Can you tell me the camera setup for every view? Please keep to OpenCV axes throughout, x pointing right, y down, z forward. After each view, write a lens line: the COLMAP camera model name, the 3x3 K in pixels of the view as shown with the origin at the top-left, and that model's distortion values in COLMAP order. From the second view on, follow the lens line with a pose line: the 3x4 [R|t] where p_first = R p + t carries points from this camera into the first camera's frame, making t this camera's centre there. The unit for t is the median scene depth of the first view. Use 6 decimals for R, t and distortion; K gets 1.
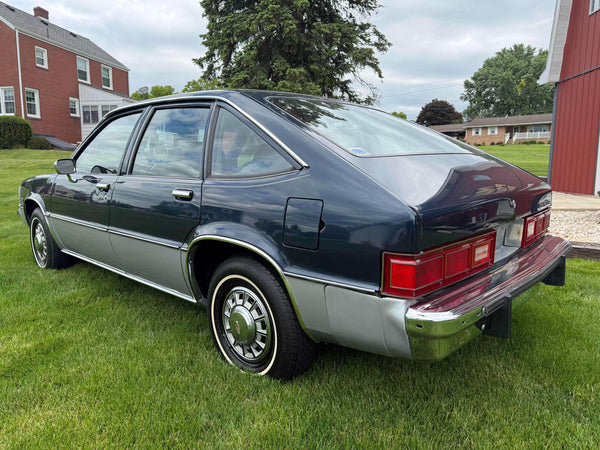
lens RADIAL K [[449.6, 0, 300.0], [0, 449.6, 225.0], [0, 0, 1]] dist [0.026572, -0.002706]
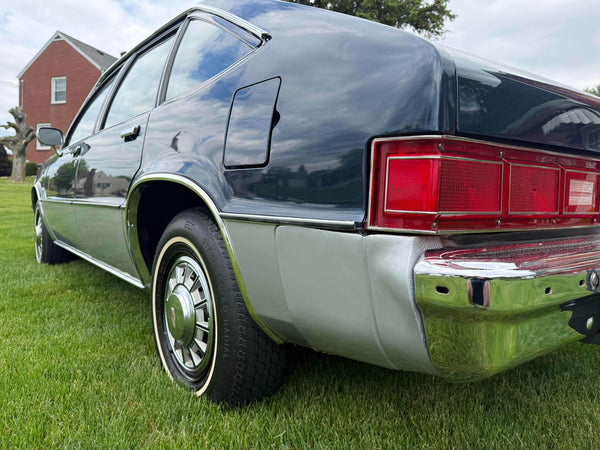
lens RADIAL K [[446.3, 0, 300.0], [0, 446.3, 225.0], [0, 0, 1]] dist [-0.006690, -0.008621]
pose [[0.987740, 0.033080, -0.152562, 0.138799], [-0.048219, 0.994152, -0.096629, 0.152035], [0.148473, 0.102801, 0.983559, 0.393534]]
